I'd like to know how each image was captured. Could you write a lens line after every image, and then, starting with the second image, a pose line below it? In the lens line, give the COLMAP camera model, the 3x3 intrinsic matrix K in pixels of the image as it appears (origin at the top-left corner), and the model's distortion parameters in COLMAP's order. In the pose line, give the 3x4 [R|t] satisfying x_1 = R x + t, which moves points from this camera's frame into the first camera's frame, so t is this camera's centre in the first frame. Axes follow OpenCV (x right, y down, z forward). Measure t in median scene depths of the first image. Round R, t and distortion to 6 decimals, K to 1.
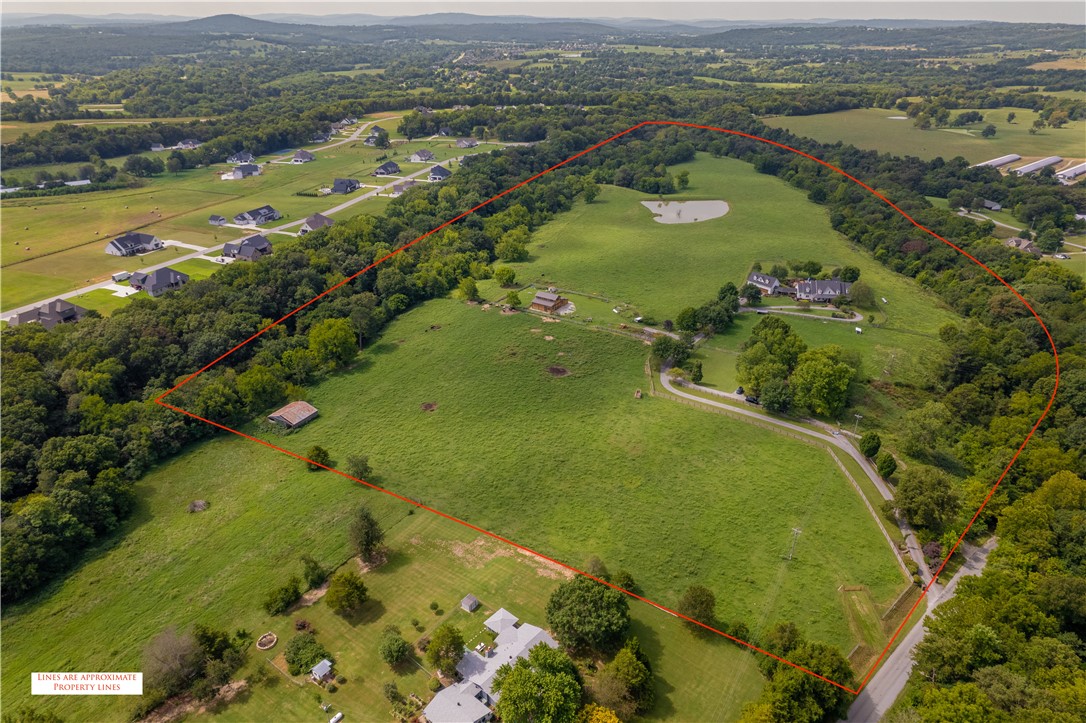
lens RADIAL K [[691.9, 0, 547.0], [0, 691.9, 366.6], [0, 0, 1]] dist [-0.081414, 0.069048]
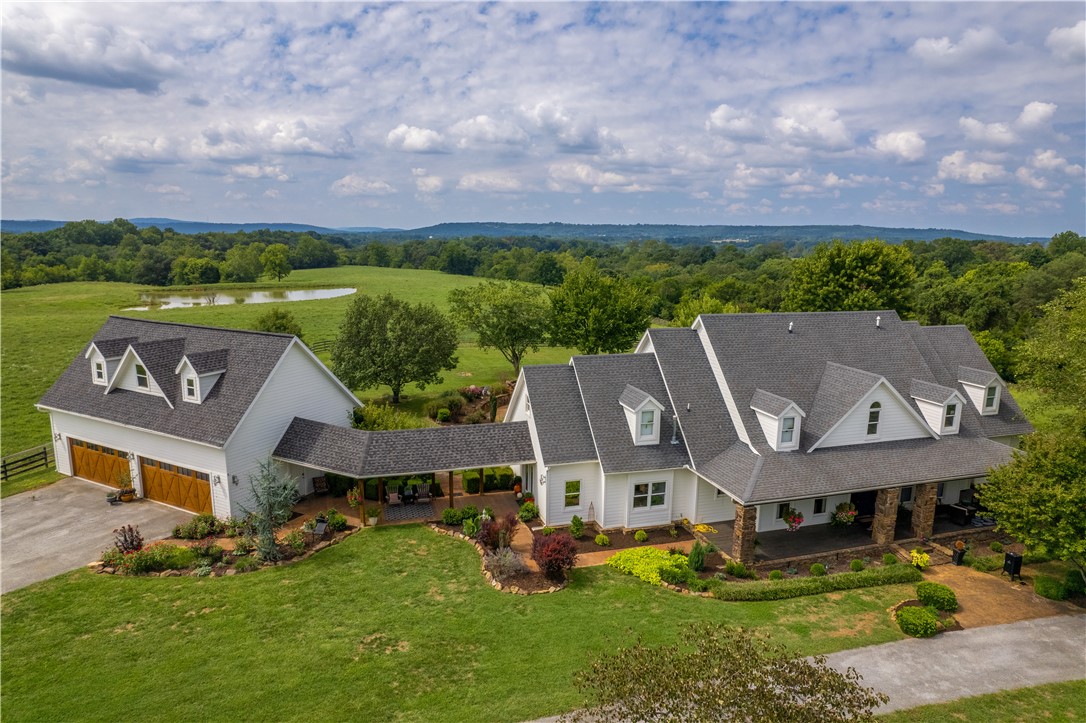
lens RADIAL K [[691.9, 0, 547.0], [0, 691.9, 366.6], [0, 0, 1]] dist [-0.081414, 0.069048]
pose [[0.927952, -0.057497, 0.368238, 0.346949], [0.157018, 0.956376, -0.246354, -0.101491], [-0.338009, 0.286425, 0.896499, 0.947611]]
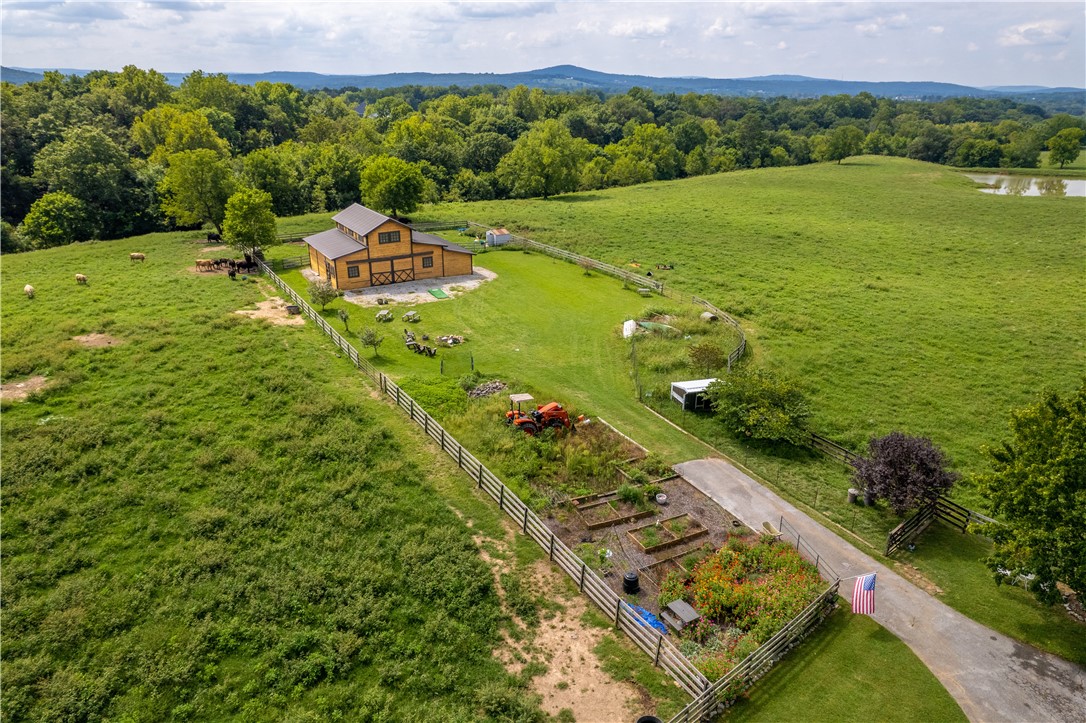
lens RADIAL K [[691.9, 0, 547.0], [0, 691.9, 366.6], [0, 0, 1]] dist [-0.081414, 0.069048]
pose [[0.903314, 0.171190, -0.393343, 0.149913], [-0.202884, 0.978381, -0.040116, -0.057266], [0.377972, 0.116040, 0.918516, 0.804369]]
